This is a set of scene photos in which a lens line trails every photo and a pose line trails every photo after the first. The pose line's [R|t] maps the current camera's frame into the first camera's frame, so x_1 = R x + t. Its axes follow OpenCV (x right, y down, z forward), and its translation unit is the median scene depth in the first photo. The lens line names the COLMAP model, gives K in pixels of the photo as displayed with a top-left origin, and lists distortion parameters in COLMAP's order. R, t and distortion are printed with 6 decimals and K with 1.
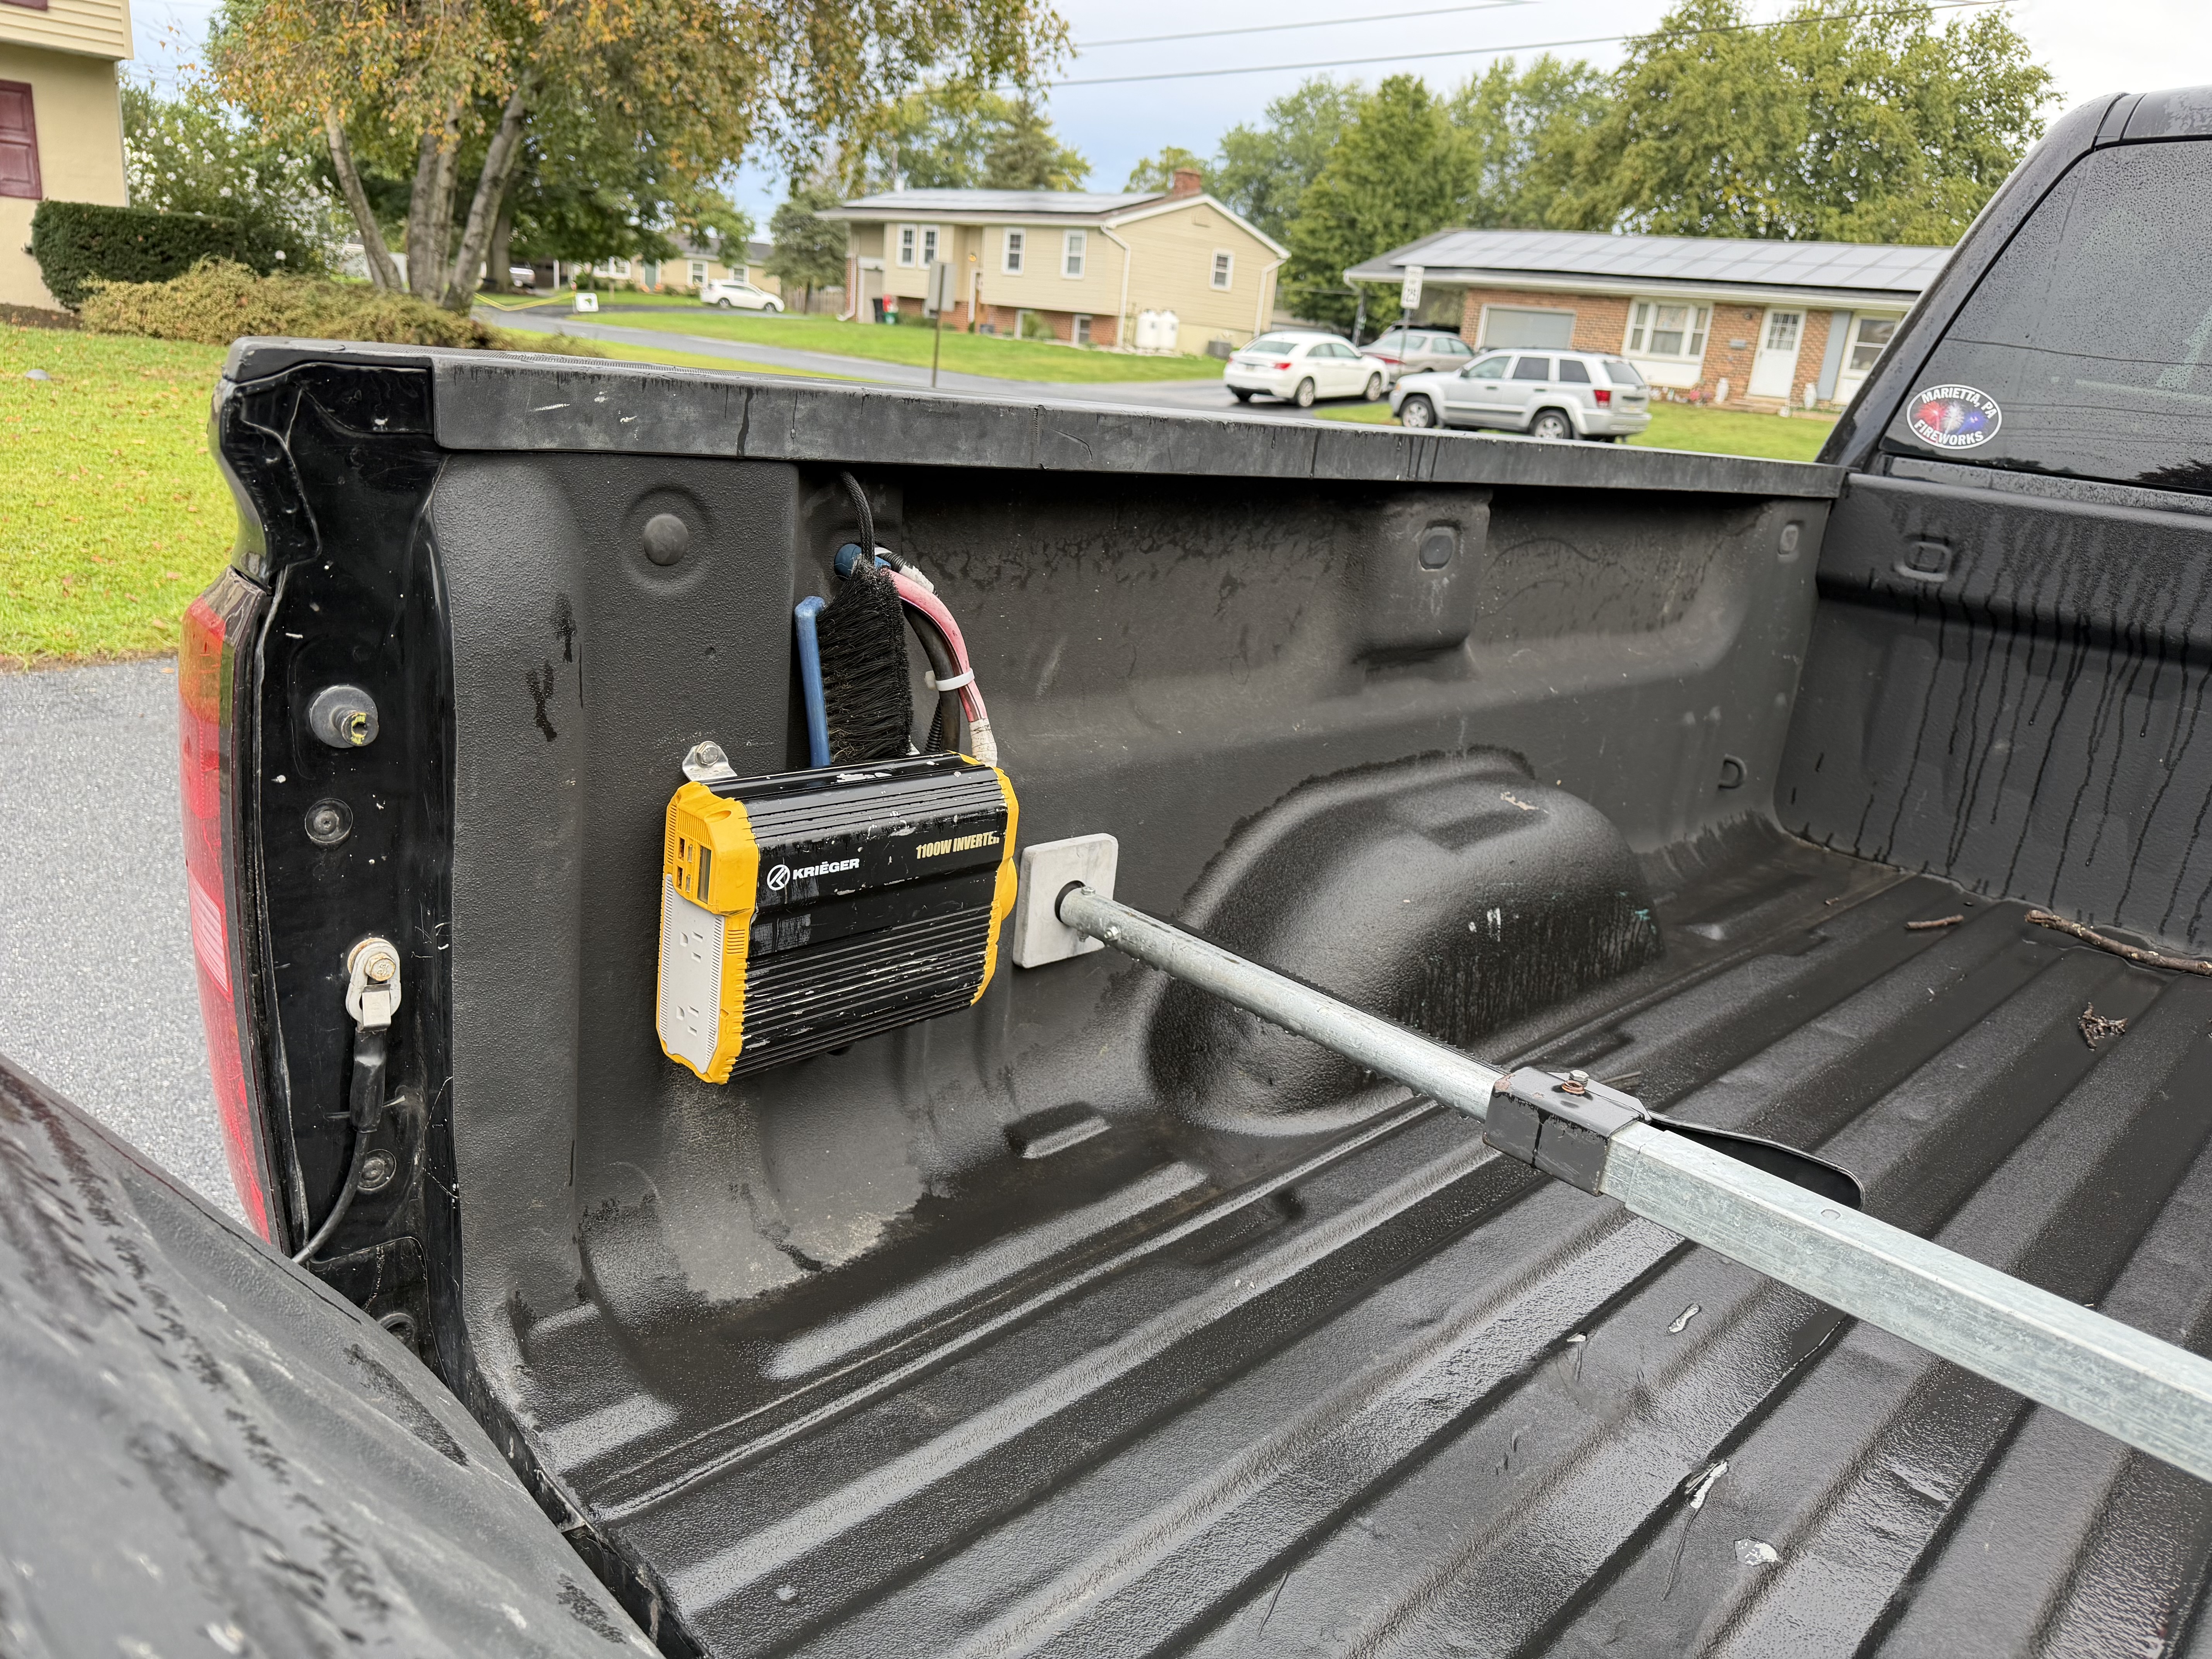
lens RADIAL K [[1556.3, 0, 1107.5], [0, 1556.3, 829.9], [0, 0, 1]] dist [0.012137, -0.002551]
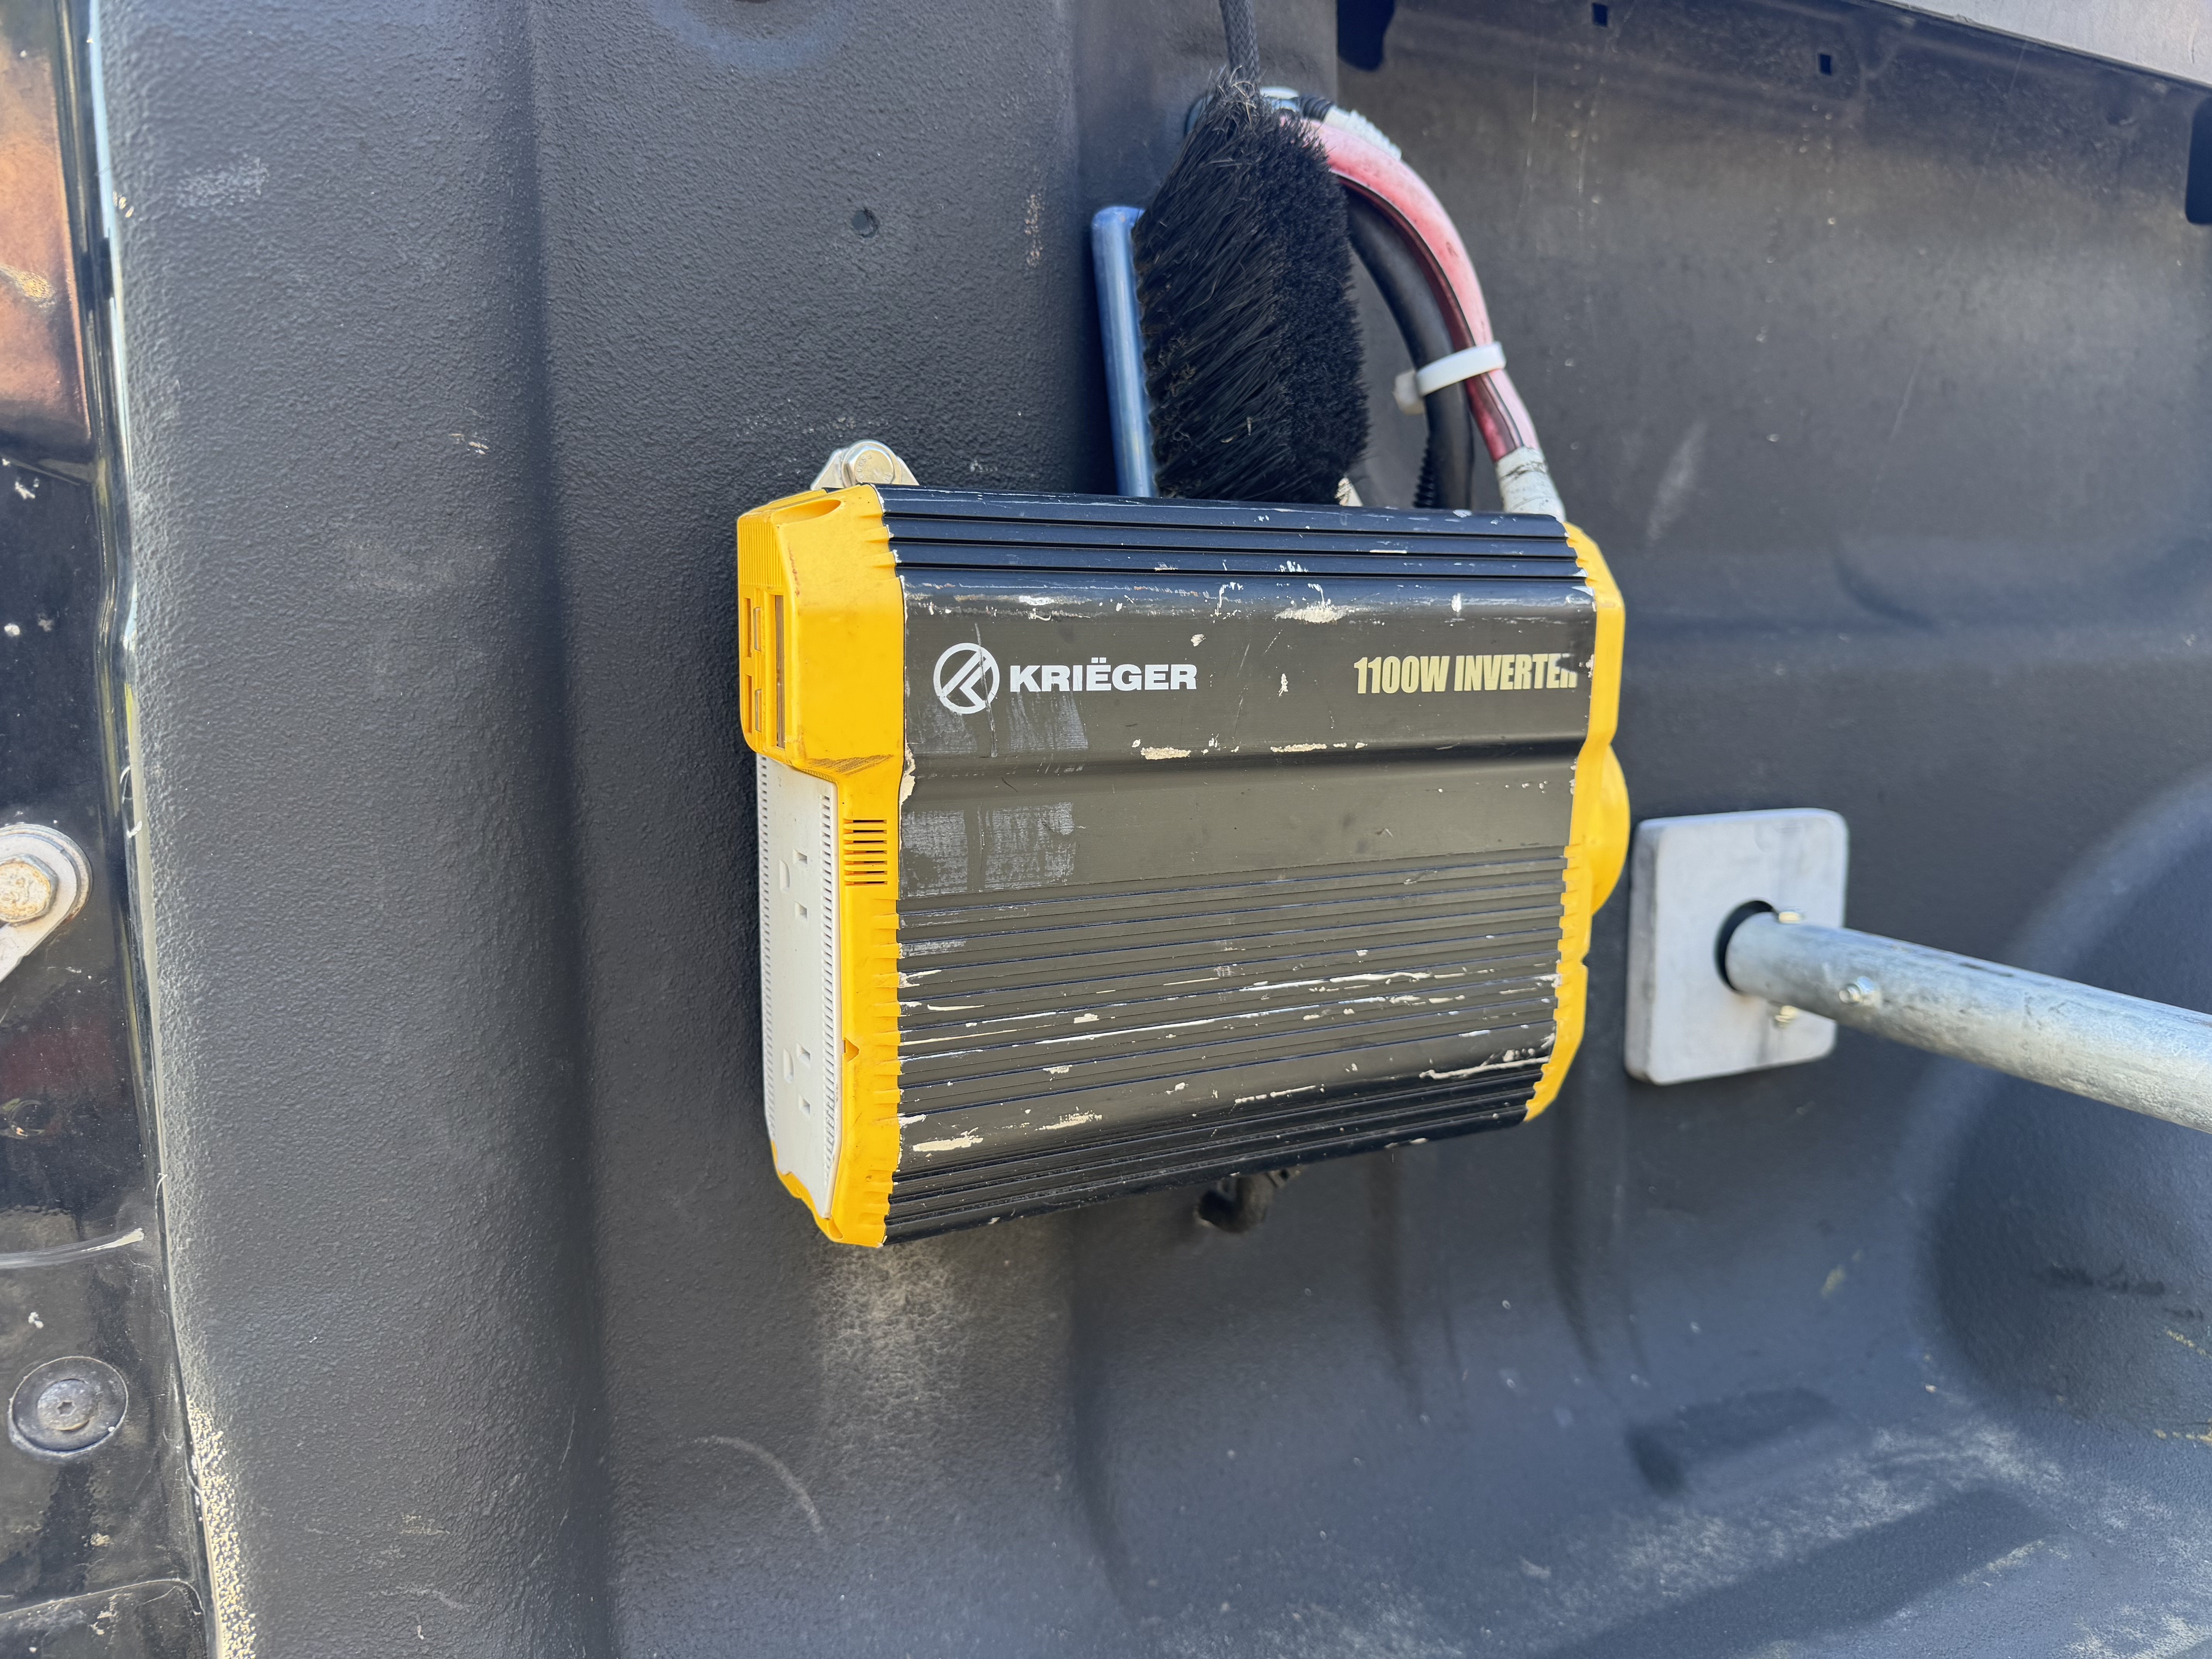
lens RADIAL K [[1556.3, 0, 1107.9], [0, 1556.3, 823.6], [0, 0, 1]] dist [0.012137, -0.002551]
pose [[0.931415, -0.056657, -0.359521, -0.039606], [-0.008485, 0.984161, -0.177075, 0.116224], [0.363859, 0.167981, 0.916182, 0.590510]]
